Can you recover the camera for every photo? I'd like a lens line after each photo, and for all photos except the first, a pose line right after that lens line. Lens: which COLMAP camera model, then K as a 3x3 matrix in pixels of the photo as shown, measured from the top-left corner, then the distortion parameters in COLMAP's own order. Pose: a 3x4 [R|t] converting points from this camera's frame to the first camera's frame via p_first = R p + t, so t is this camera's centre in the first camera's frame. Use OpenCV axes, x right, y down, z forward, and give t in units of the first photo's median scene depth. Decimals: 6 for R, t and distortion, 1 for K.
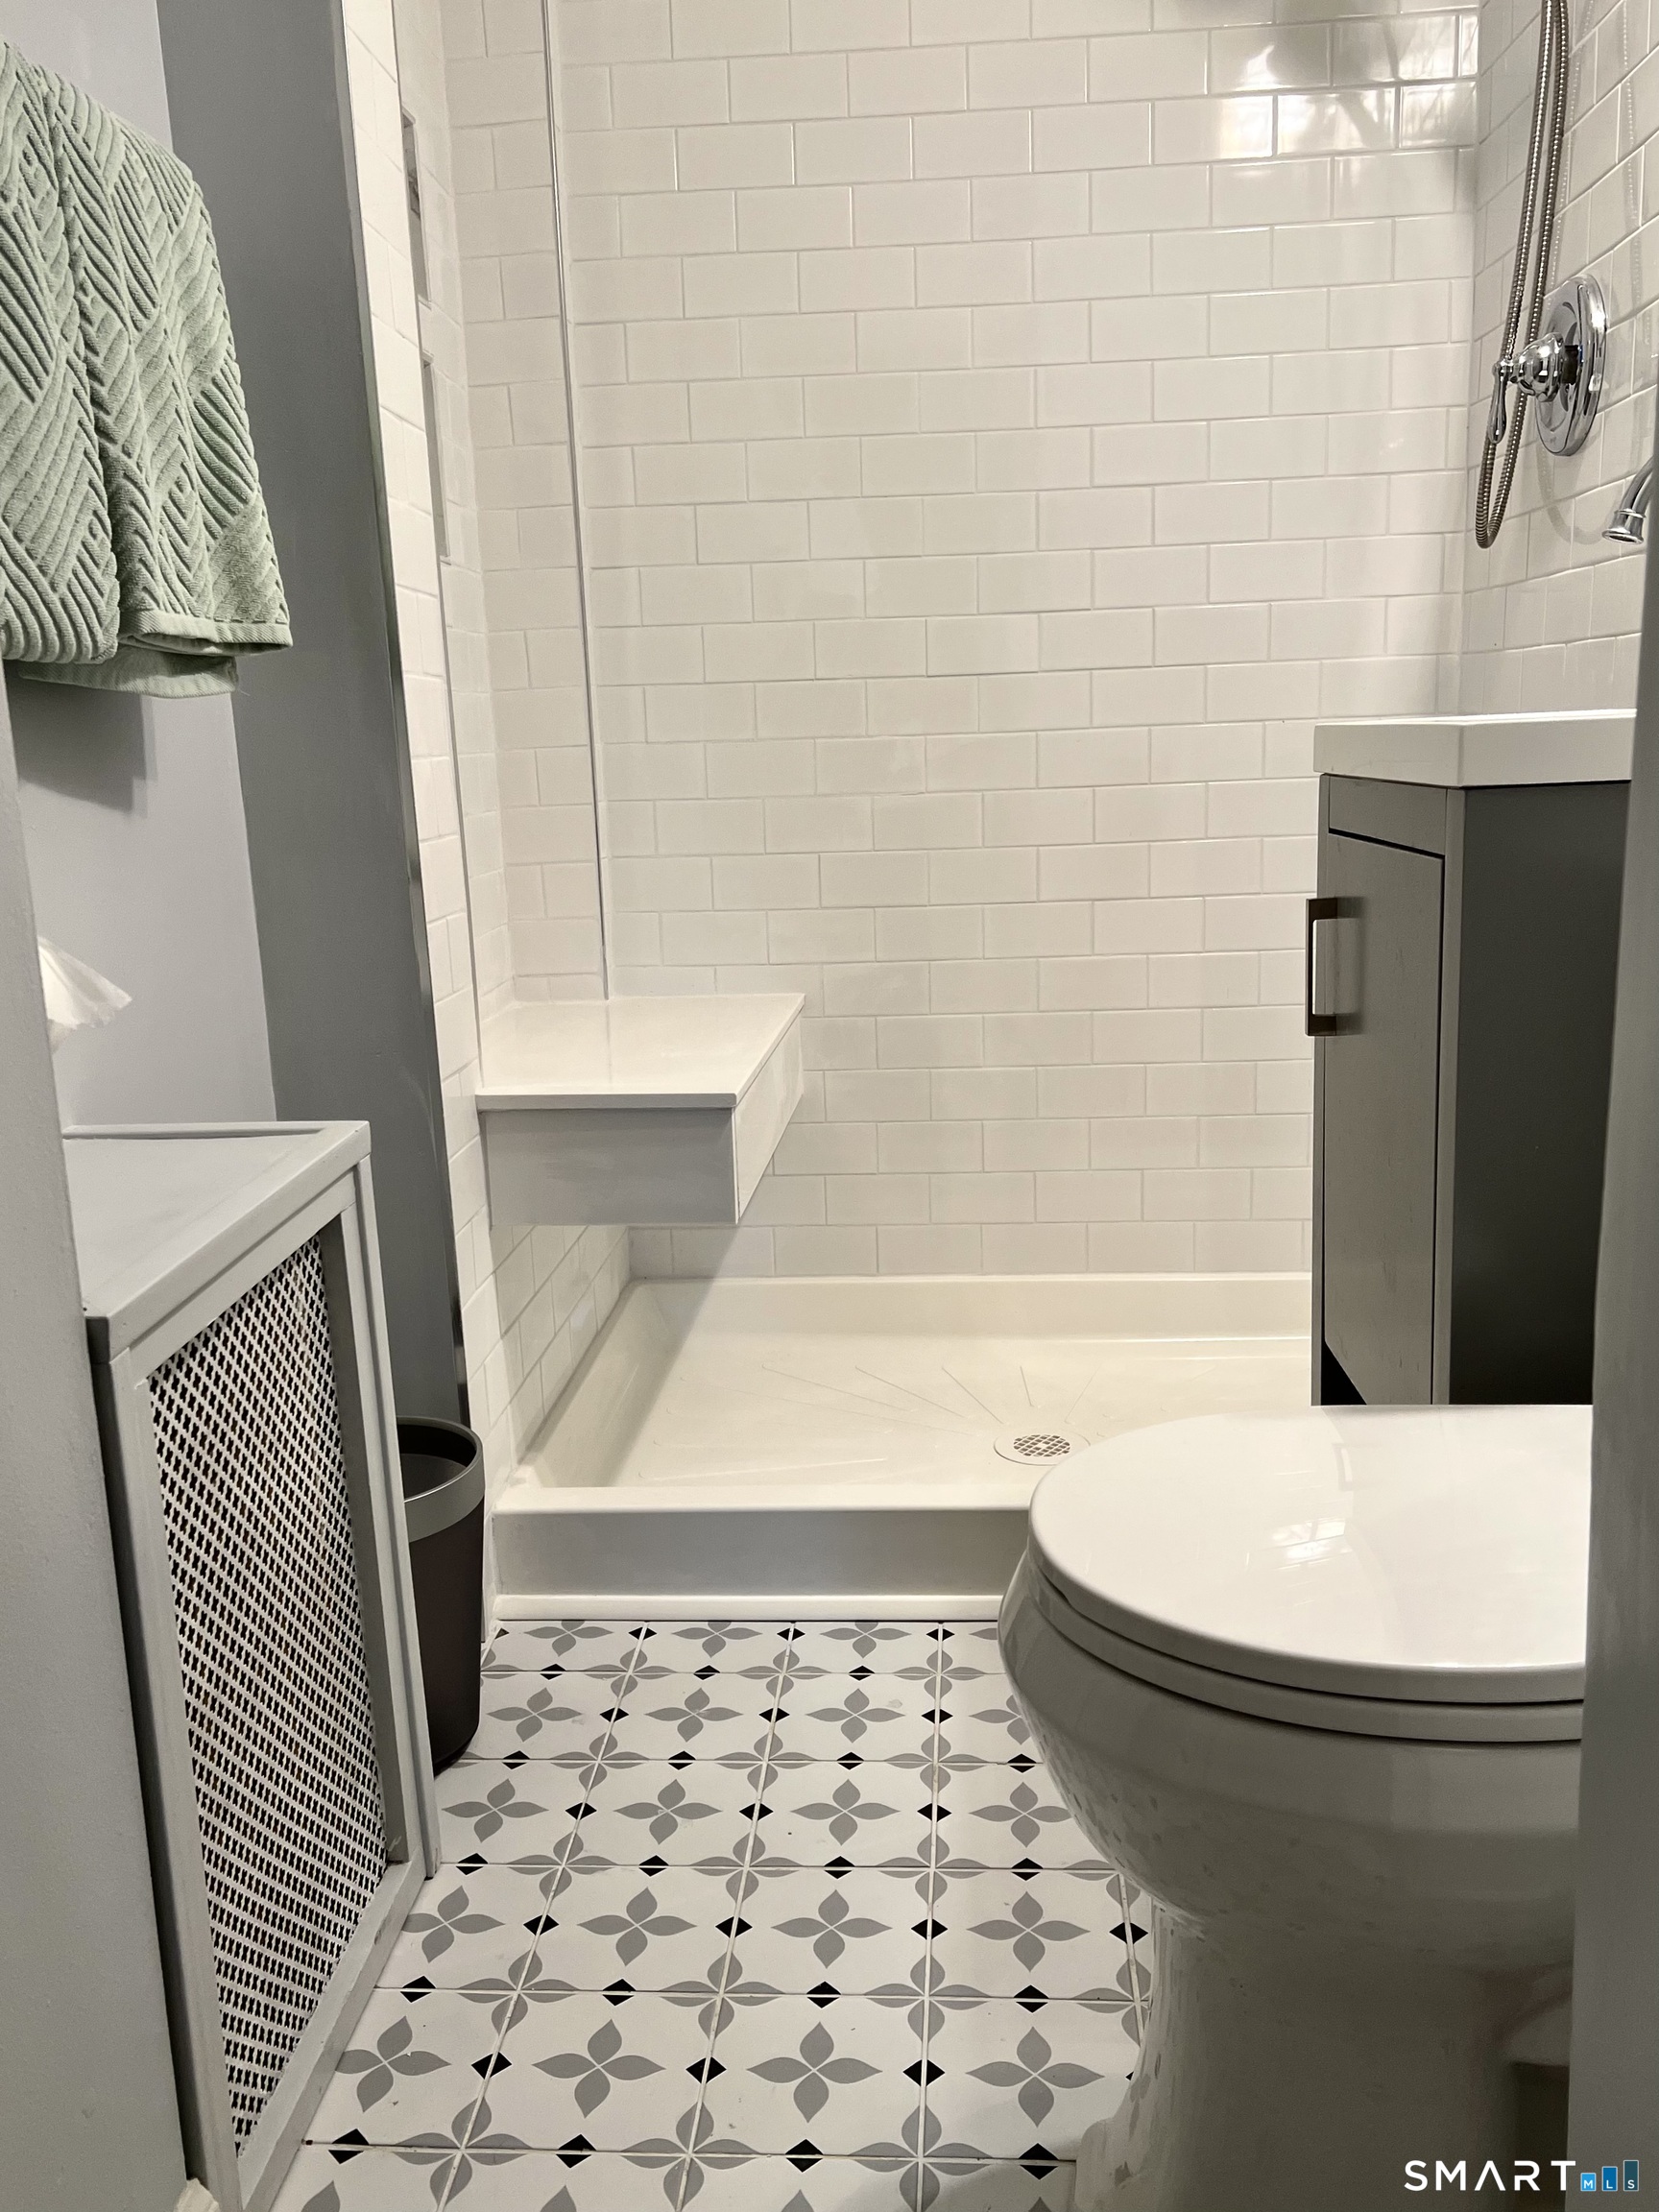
lens RADIAL K [[1696.4, 0, 829.5], [0, 1696.4, 1106.0], [0, 0, 1]] dist [-0.040352, 0.005159]
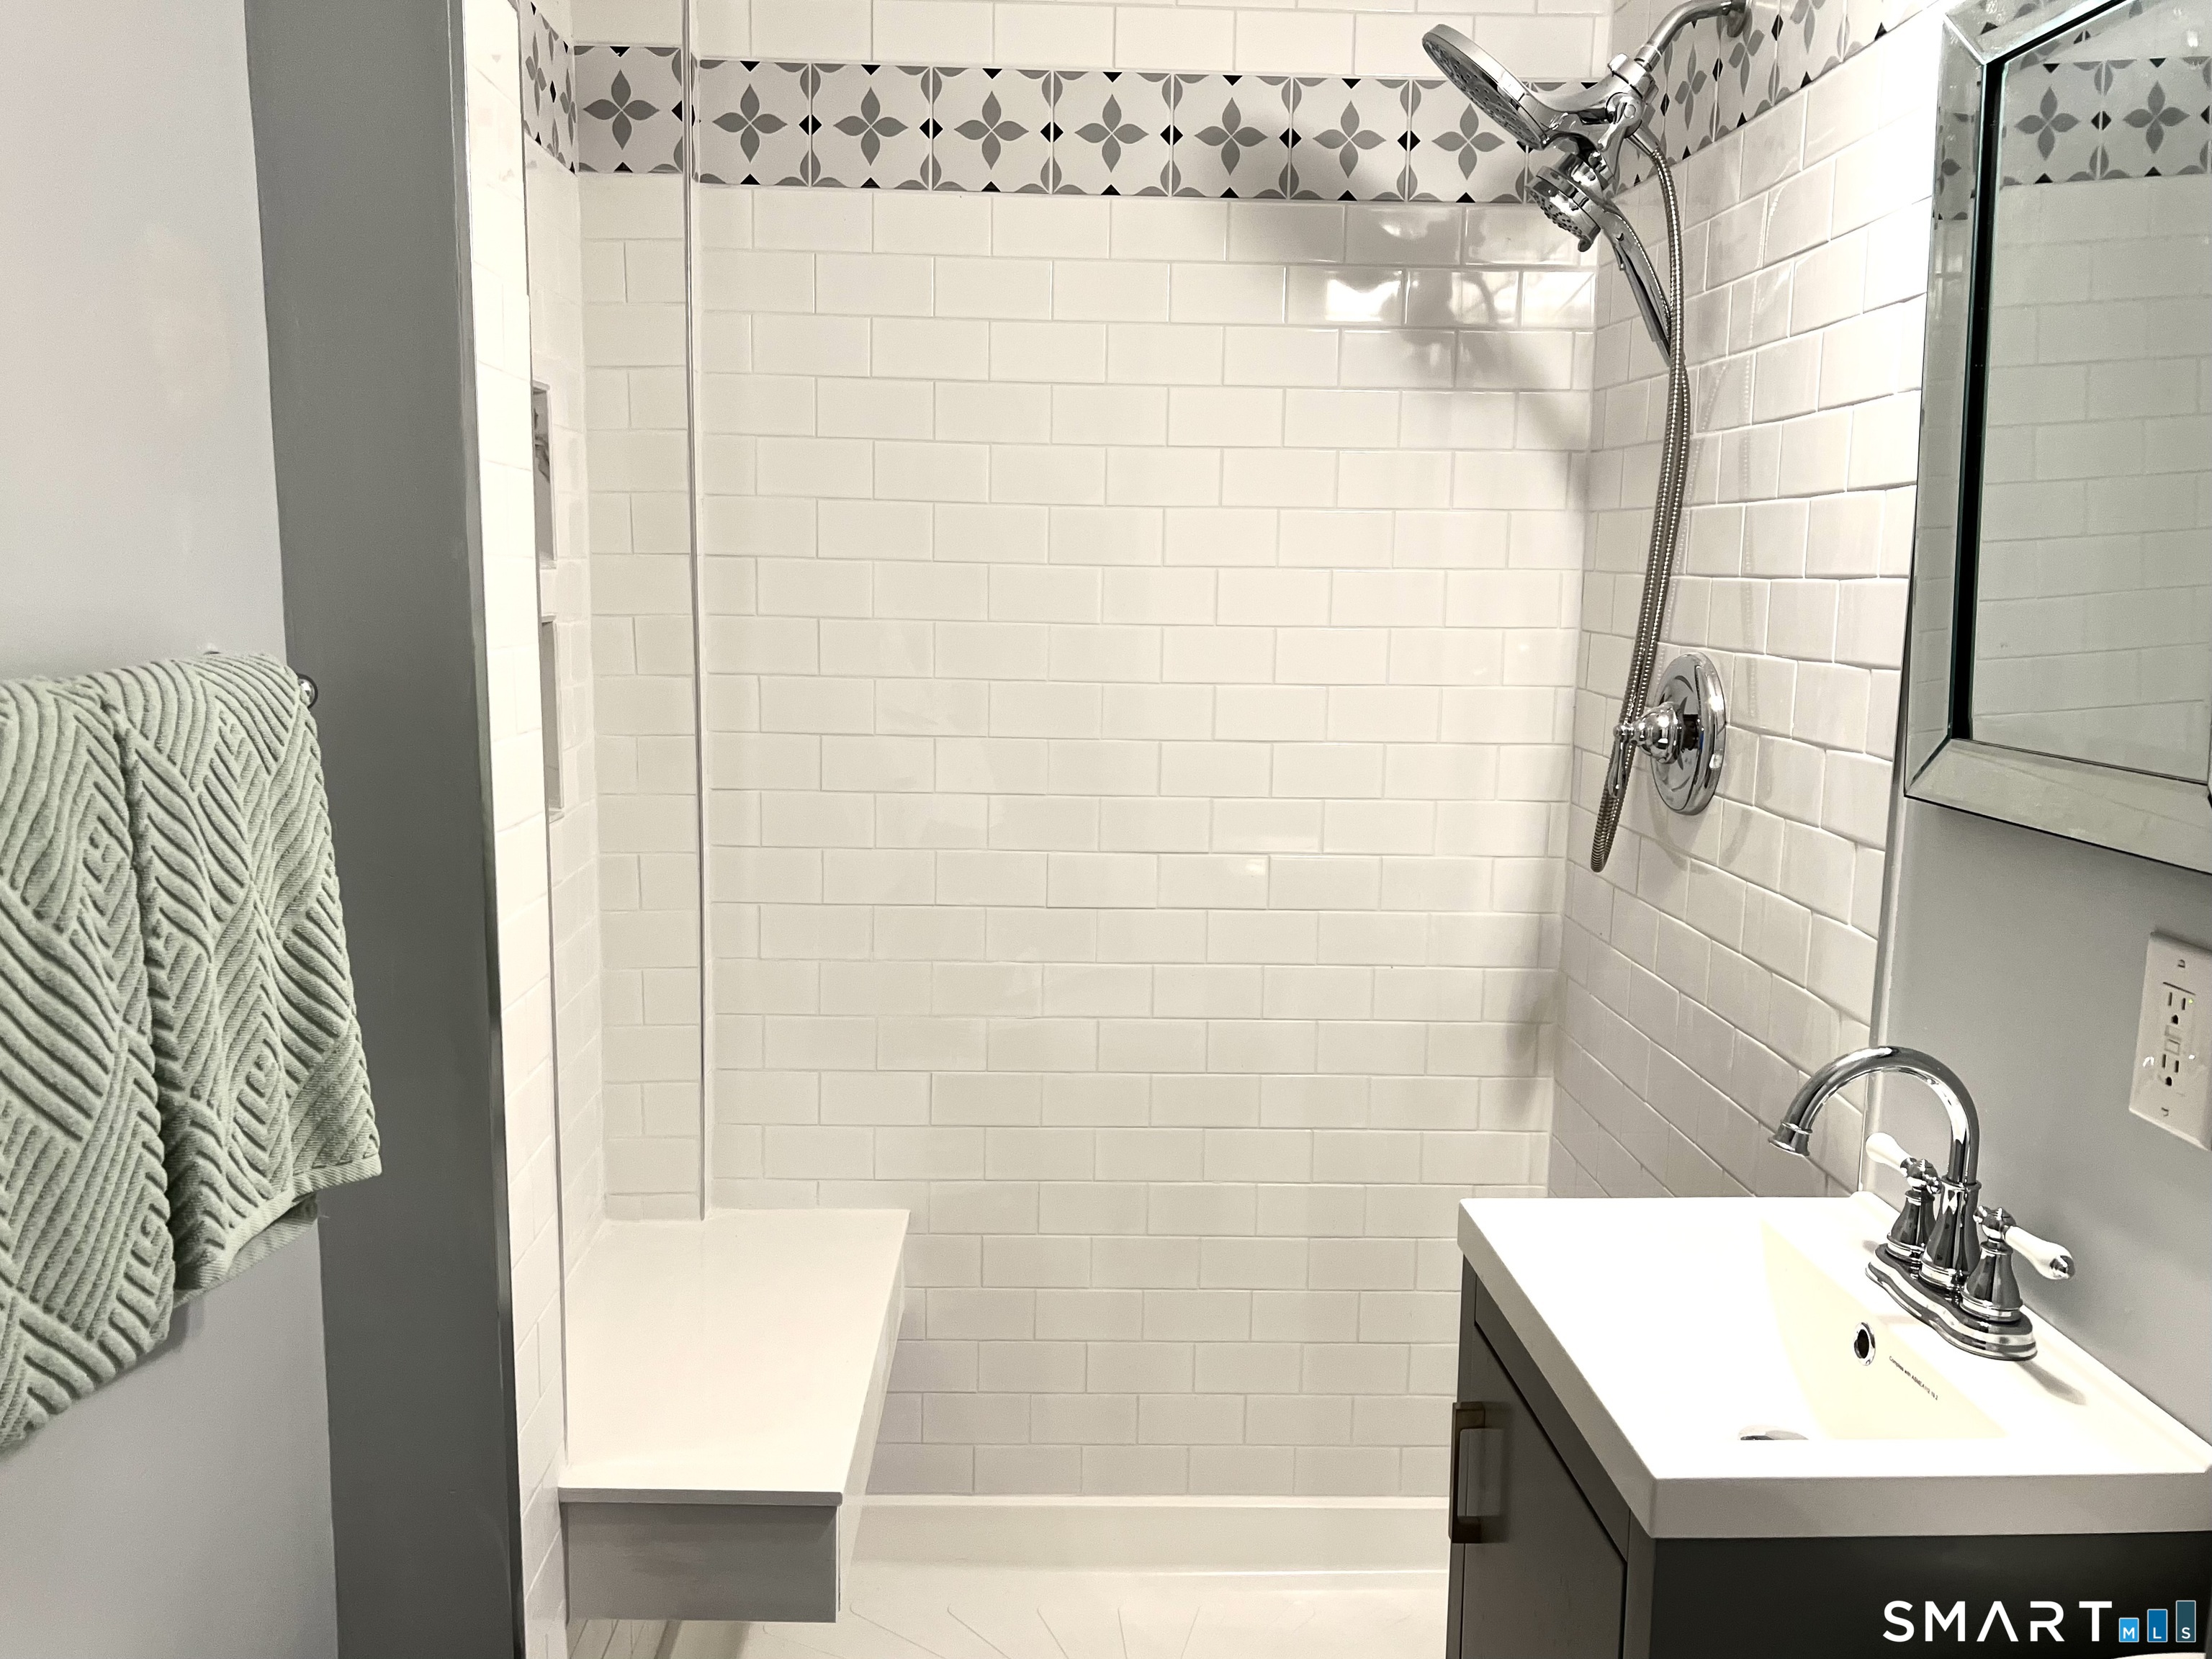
lens RADIAL K [[1625.0, 0, 1093.0], [0, 1625.0, 836.4], [0, 0, 1]] dist [0.071974, -0.115122]
pose [[0.993292, 0.038225, 0.109135, -0.029478], [-0.027266, 0.994594, -0.100199, -0.267657], [-0.112375, 0.096551, 0.988964, 0.045862]]
